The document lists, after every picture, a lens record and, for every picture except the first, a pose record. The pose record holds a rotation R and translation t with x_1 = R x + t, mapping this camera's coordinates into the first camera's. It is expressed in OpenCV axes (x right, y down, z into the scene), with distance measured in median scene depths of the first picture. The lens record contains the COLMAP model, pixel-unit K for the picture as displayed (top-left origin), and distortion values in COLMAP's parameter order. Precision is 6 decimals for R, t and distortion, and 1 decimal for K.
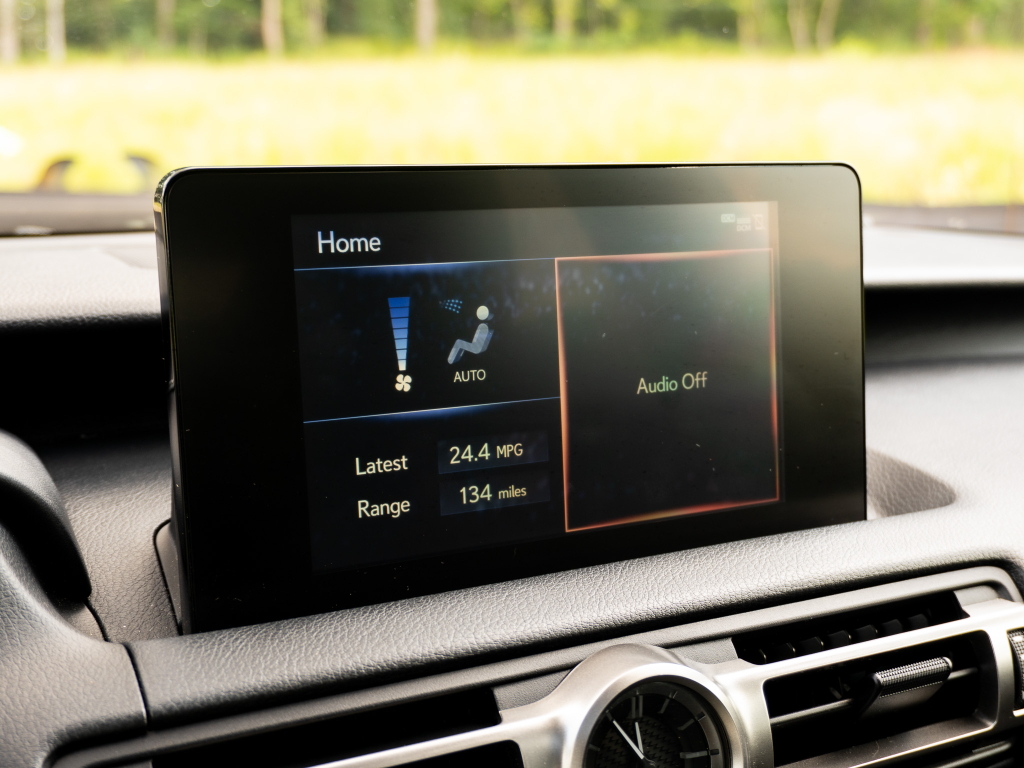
lens RADIAL K [[1291.4, 0, 512.0], [0, 1291.4, 384.0], [0, 0, 1]] dist [-0.001874, 0.005435]
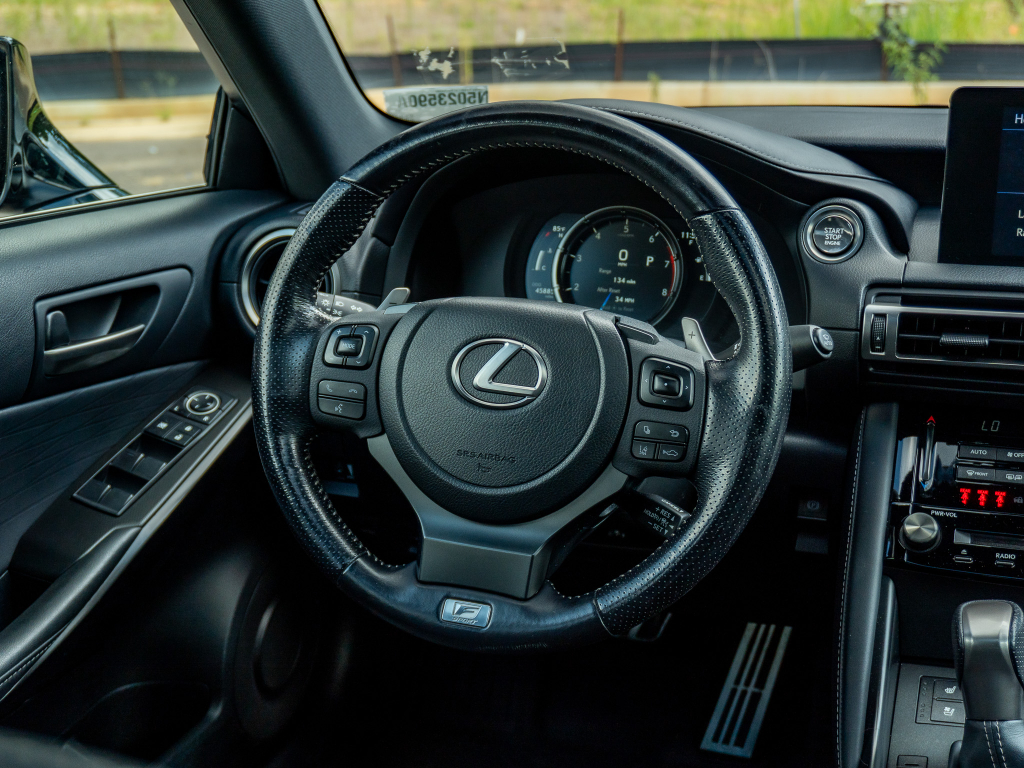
lens RADIAL K [[1431.2, 0, 512.7], [0, 1431.2, 399.4], [0, 0, 1]] dist [-0.014586, -0.013861]
pose [[0.692045, 0.189755, -0.696468, 1.136638], [-0.122706, 0.981713, 0.145545, 0.131053], [0.711349, -0.015263, 0.702673, -1.531361]]
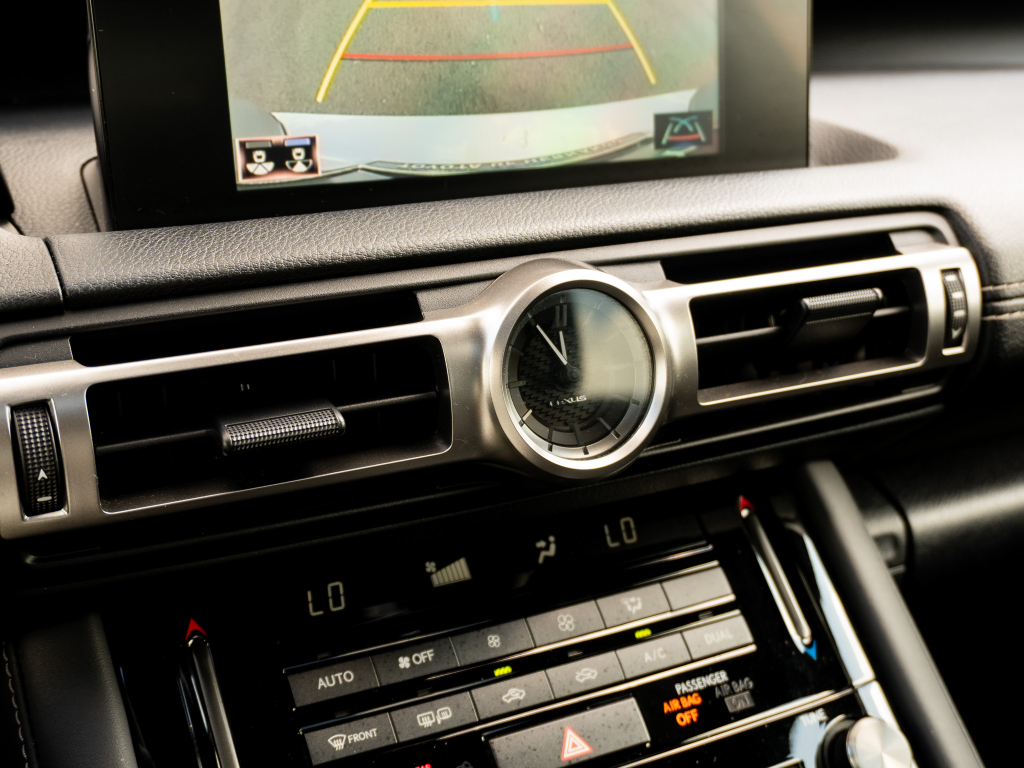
lens RADIAL K [[1291.4, 0, 512.0], [0, 1291.4, 384.0], [0, 0, 1]] dist [-0.001874, 0.005435]
pose [[0.999985, -0.003016, 0.004555, 0.050766], [0.002410, 0.991819, 0.127629, 0.164733], [-0.004902, -0.127616, 0.991811, -0.004600]]
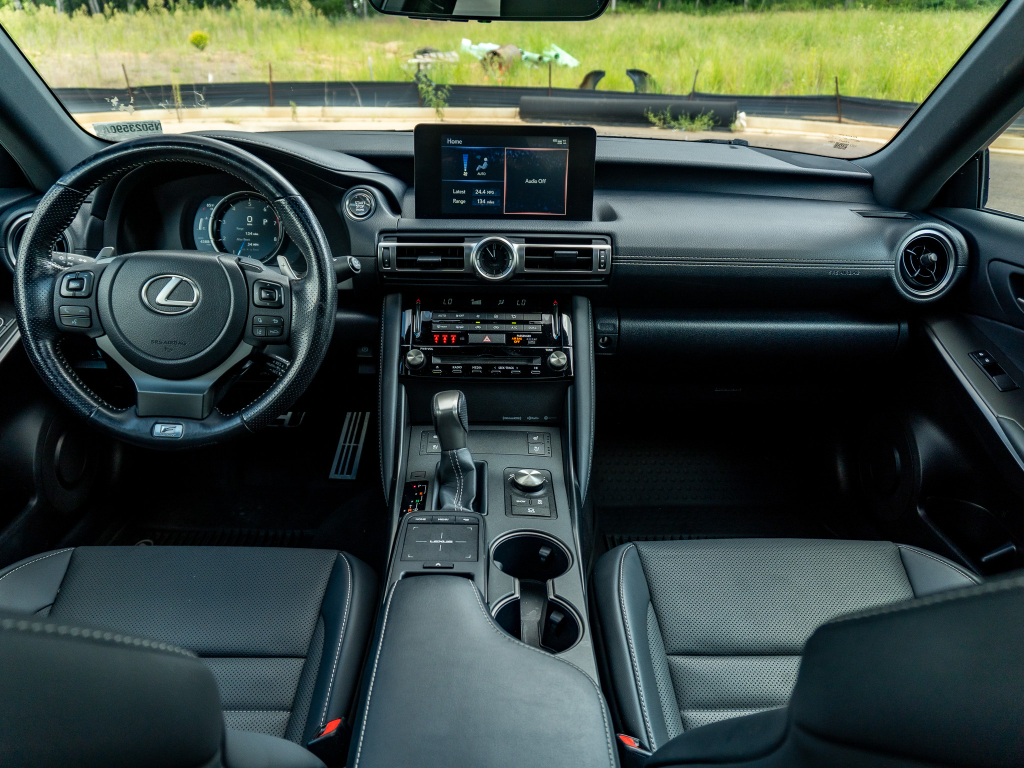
lens RADIAL K [[762.5, 0, 512.0], [0, 762.5, 384.0], [0, 0, 1]] dist [-0.017545, -0.003192]
pose [[0.898376, 0.189123, -0.396426, 1.286036], [-0.098478, 0.966303, 0.237825, 0.061422], [0.428045, -0.174617, 0.886728, -1.462594]]
